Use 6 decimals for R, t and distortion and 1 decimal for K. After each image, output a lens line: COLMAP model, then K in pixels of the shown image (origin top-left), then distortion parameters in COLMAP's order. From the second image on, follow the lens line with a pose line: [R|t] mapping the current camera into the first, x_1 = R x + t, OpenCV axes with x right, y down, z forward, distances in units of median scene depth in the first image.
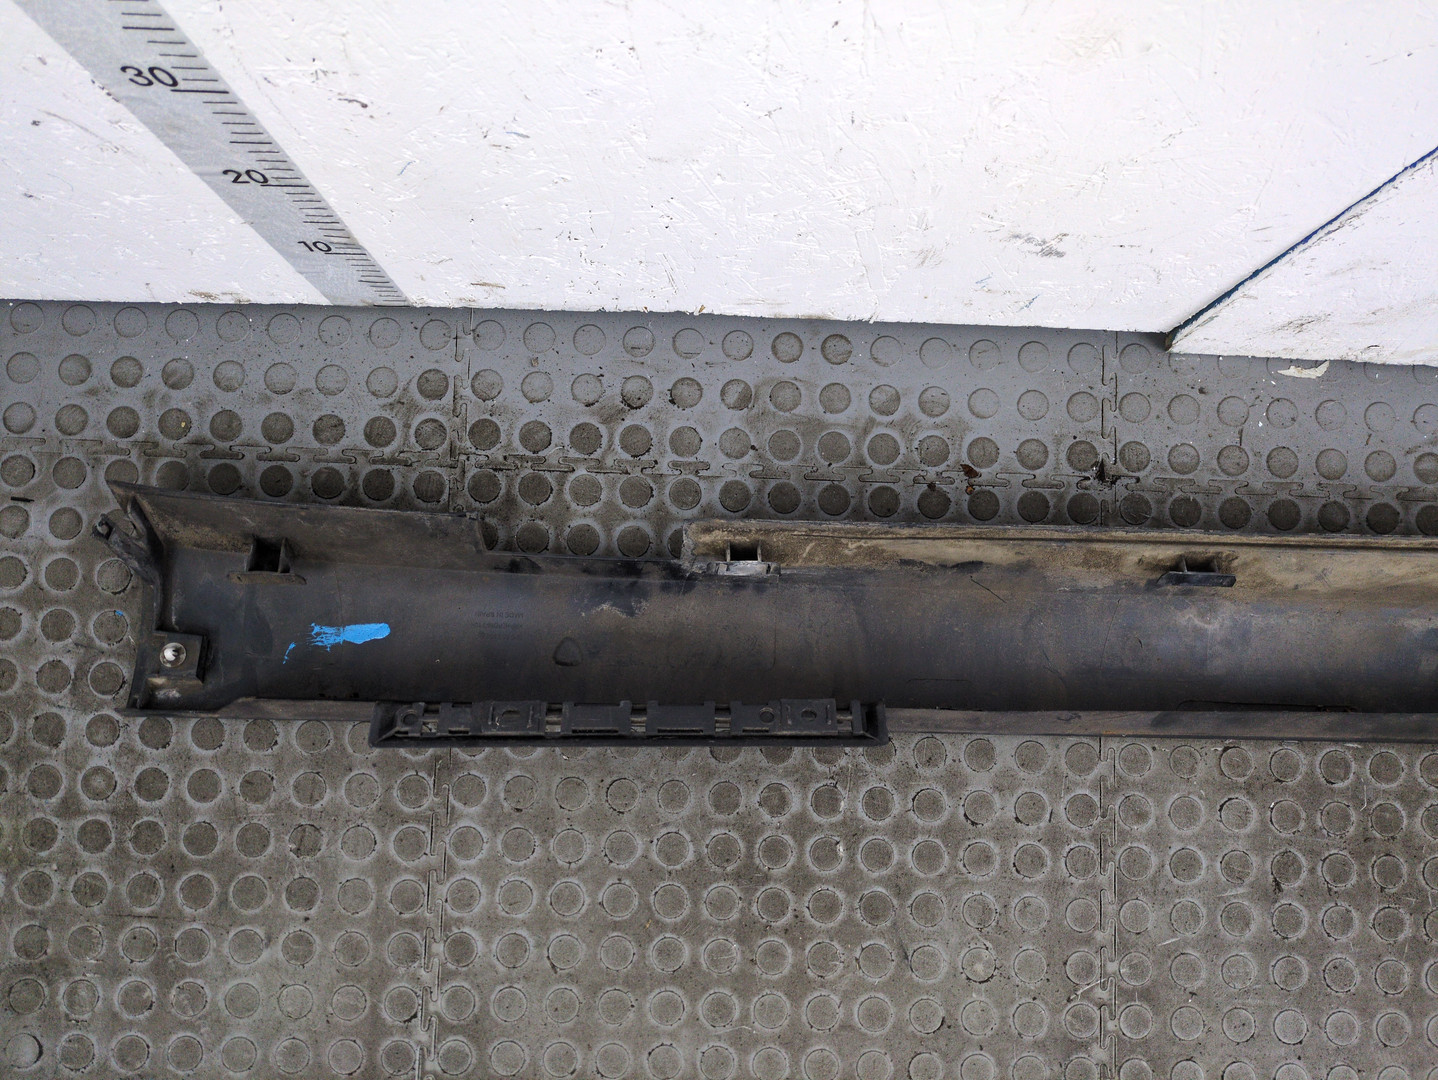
lens RADIAL K [[1067.2, 0, 712.1], [0, 1067.2, 581.6], [0, 0, 1]] dist [0.047477, -0.041271]
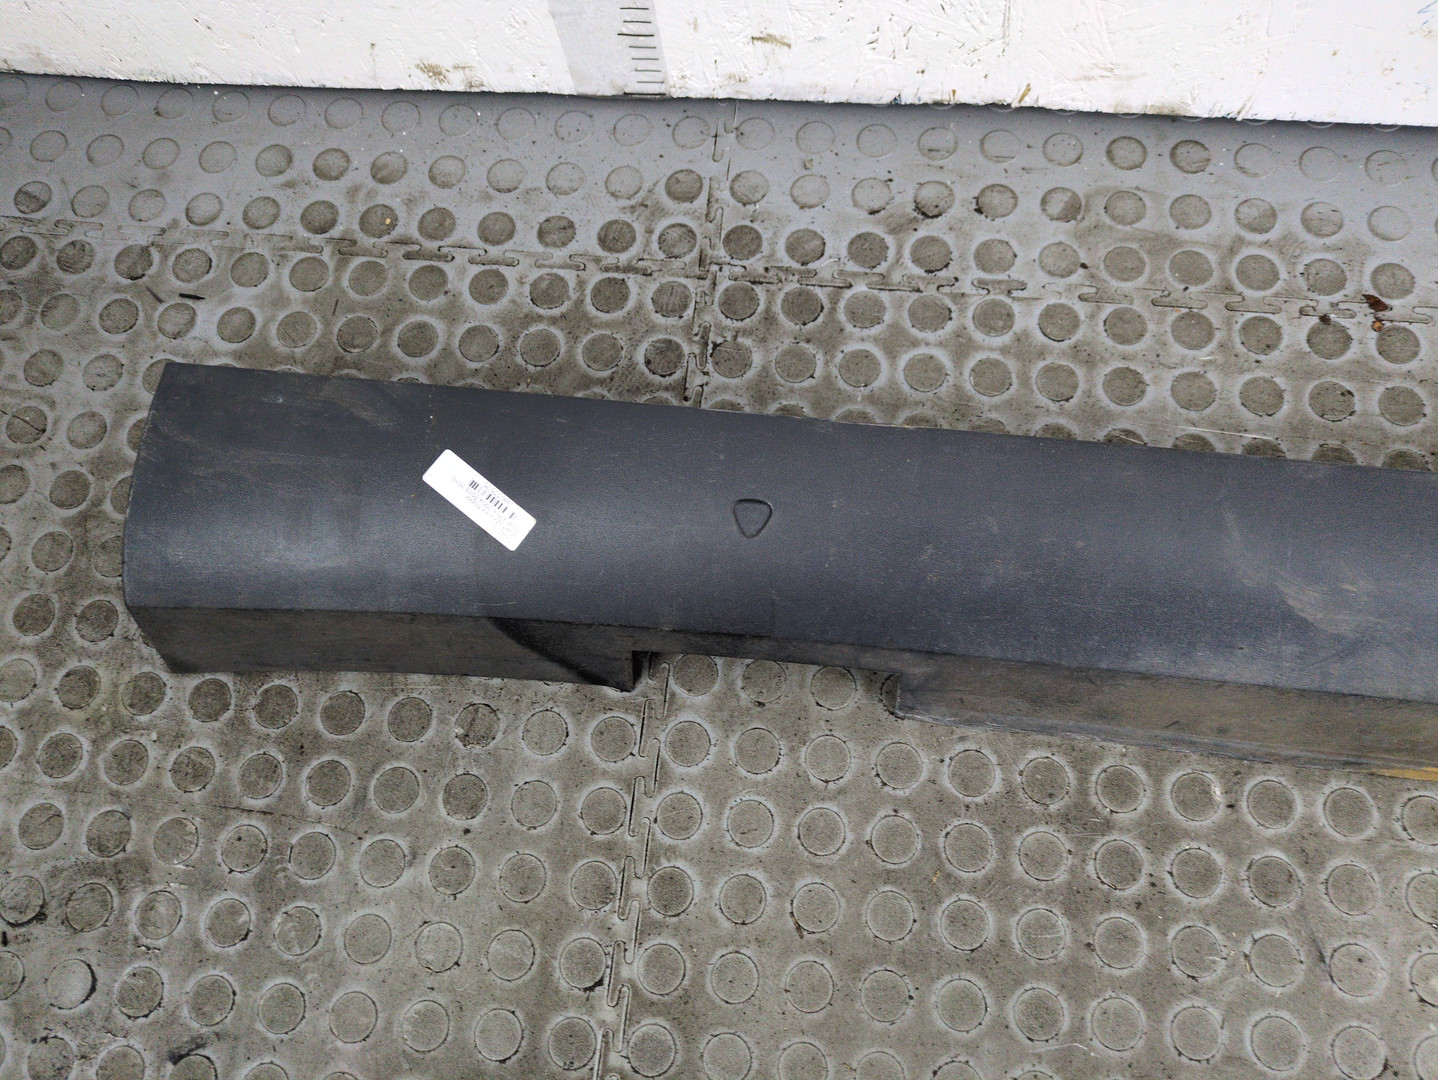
lens RADIAL K [[1072.2, 0, 743.1], [0, 1072.2, 550.6], [0, 0, 1]] dist [0.042018, -0.042563]
pose [[0.994731, 0.048625, -0.090257, -0.130408], [-0.065210, 0.979416, -0.191031, 0.250565], [0.079110, 0.195910, 0.977426, 0.256991]]
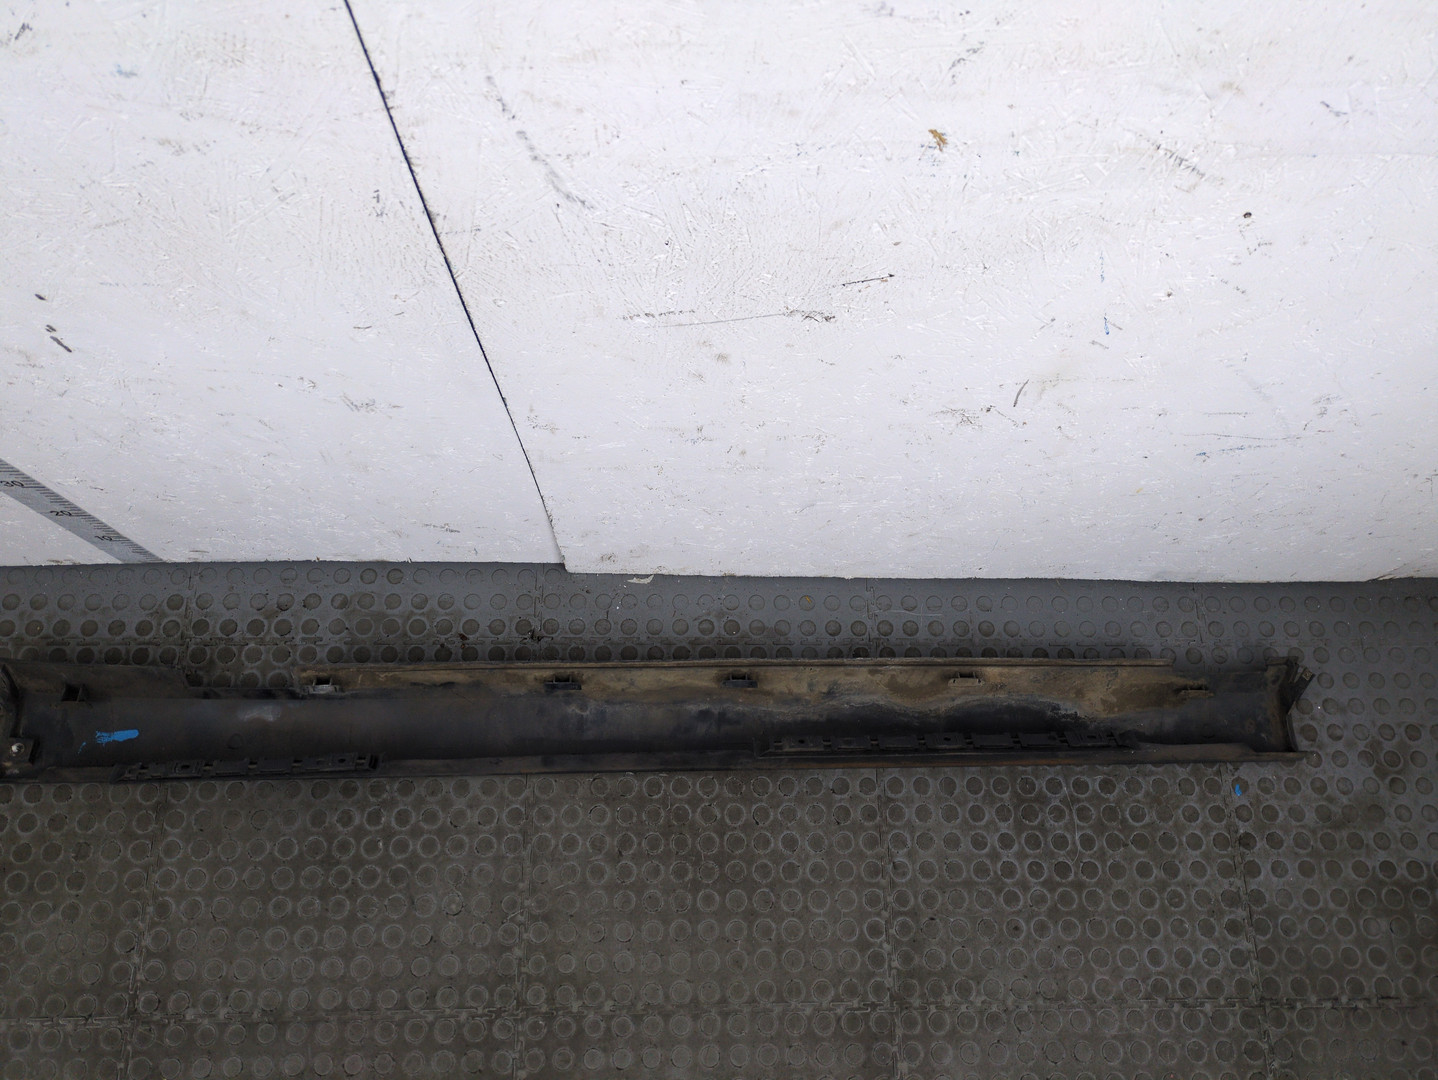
lens RADIAL K [[1067.2, 0, 711.7], [0, 1067.2, 544.0], [0, 0, 1]] dist [0.047477, -0.041271]
pose [[0.998974, -0.032974, 0.031030, 0.644945], [0.039191, 0.972908, -0.227847, 0.191314], [-0.022676, 0.228830, 0.973202, -0.918276]]
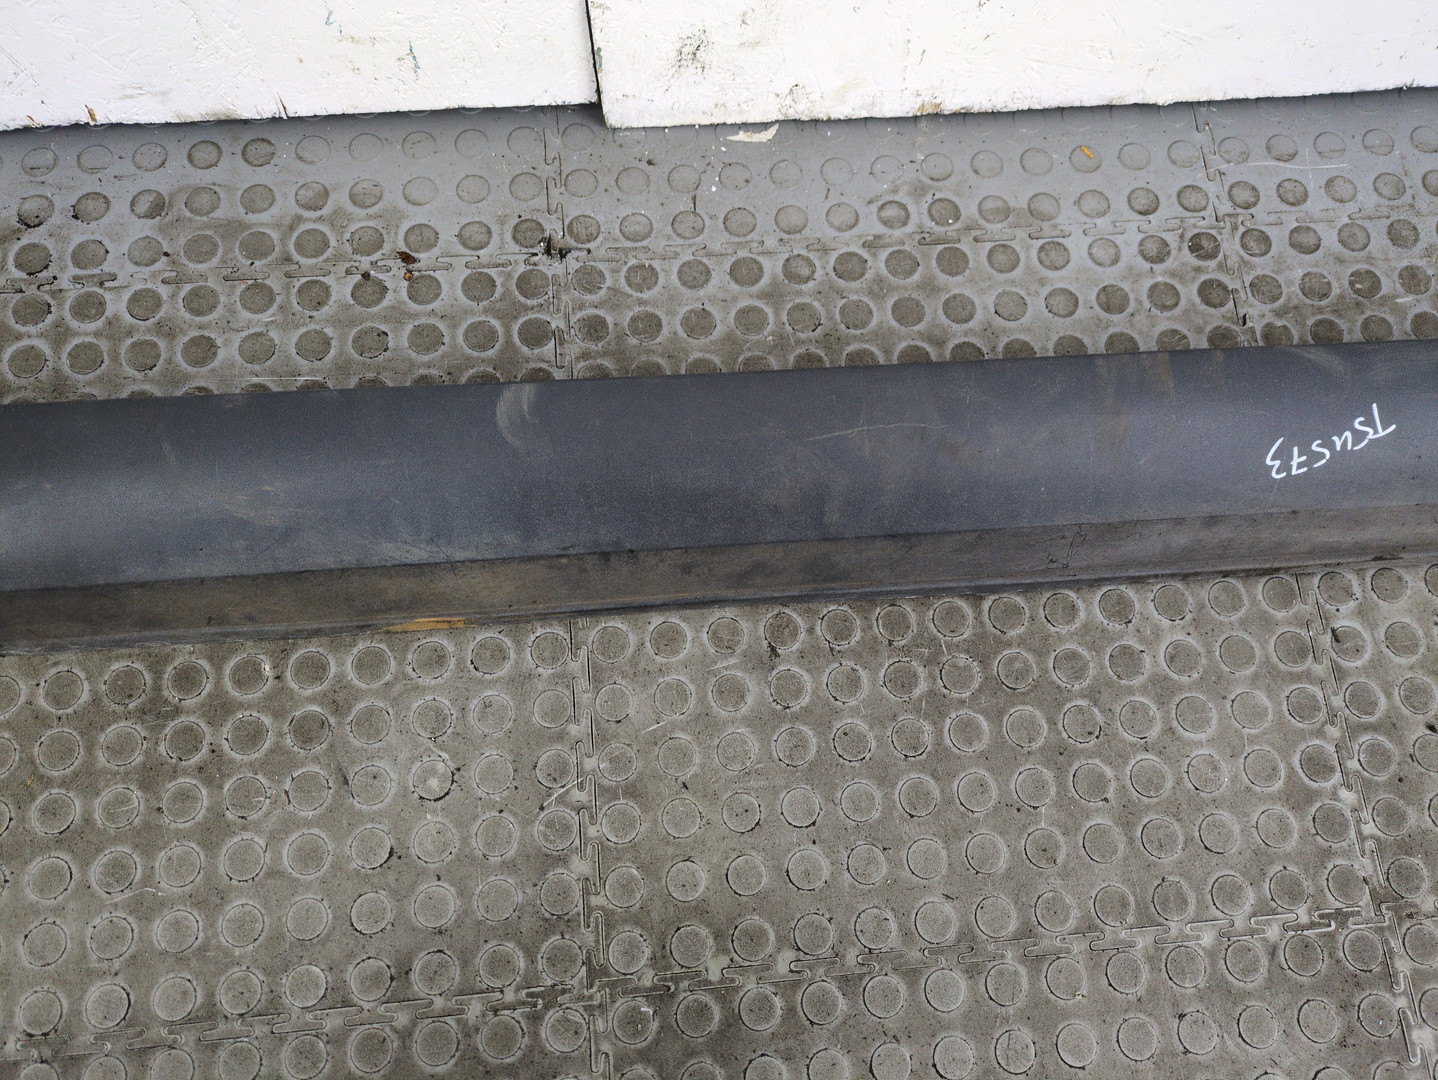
lens RADIAL K [[1067.2, 0, 731.4], [0, 1067.2, 561.9], [0, 0, 1]] dist [0.047477, -0.041271]
pose [[0.992700, -0.111026, 0.047124, 0.459077], [0.117620, 0.977619, -0.174434, 0.360996], [-0.026702, 0.178704, 0.983541, 0.123770]]
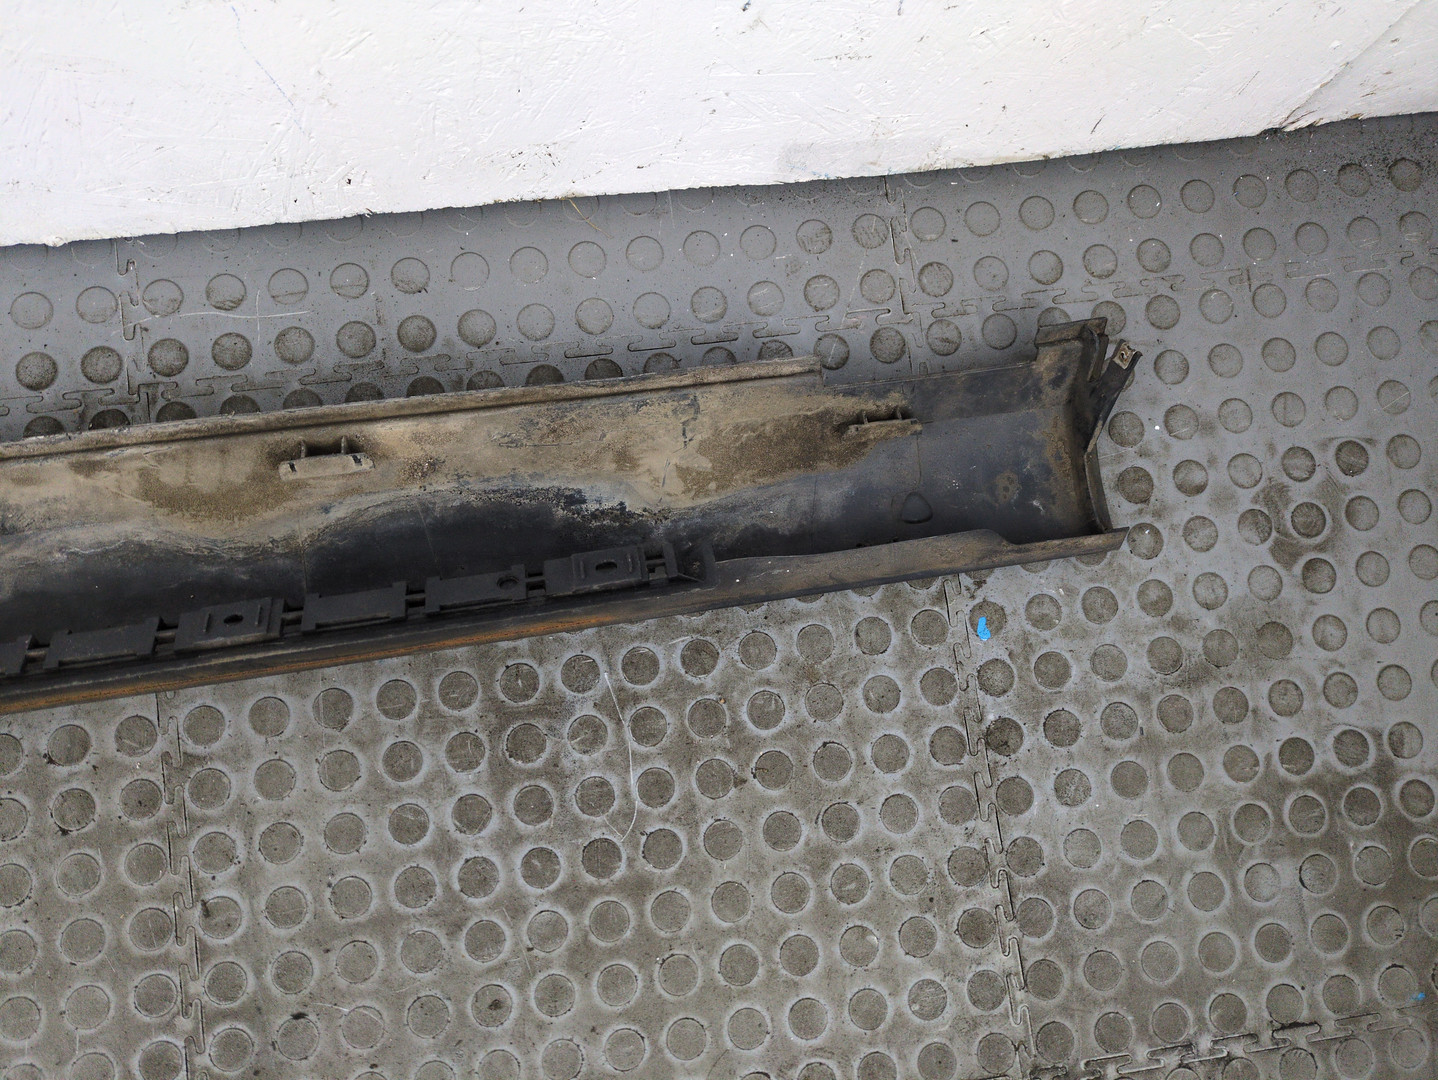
lens RADIAL K [[1067.2, 0, 706.3], [0, 1067.2, 549.1], [0, 0, 1]] dist [0.047477, -0.041271]
pose [[0.984269, -0.157200, 0.080638, 1.346642], [0.158689, 0.987251, -0.012355, 0.127388], [-0.077668, 0.024957, 0.996667, 0.181265]]
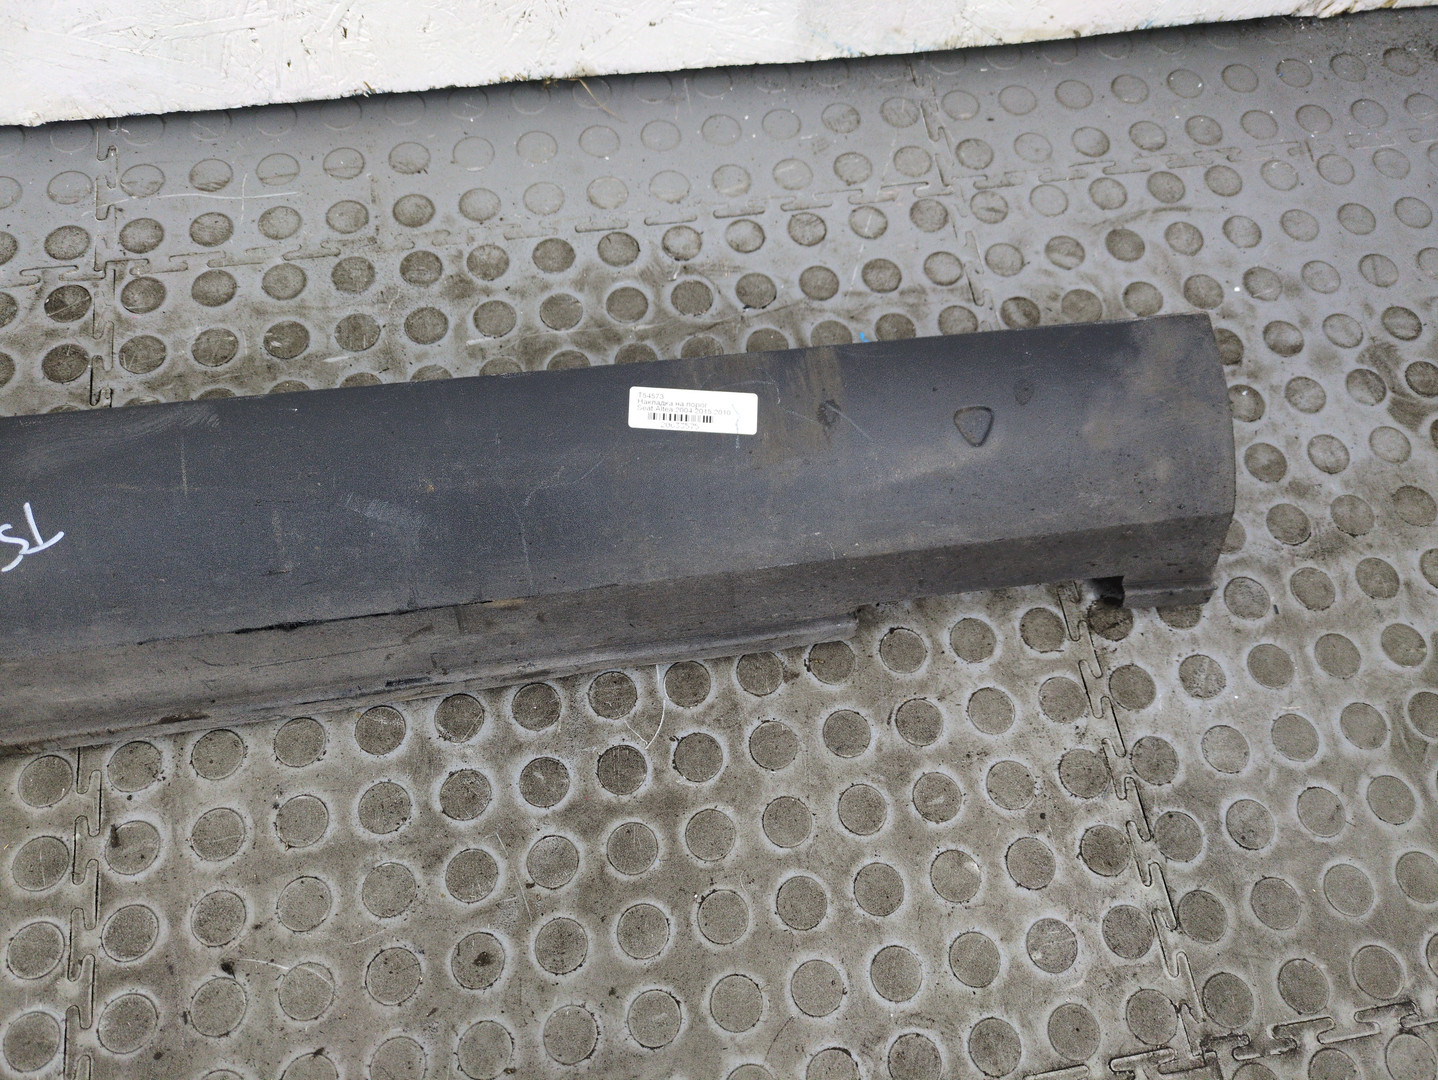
lens RADIAL K [[1072.2, 0, 735.2], [0, 1072.2, 560.9], [0, 0, 1]] dist [0.042018, -0.042563]
pose [[0.978800, -0.172021, 0.111177, 1.313143], [0.195731, 0.945478, -0.260307, 0.405758], [-0.060337, 0.276550, 0.959104, 0.347674]]
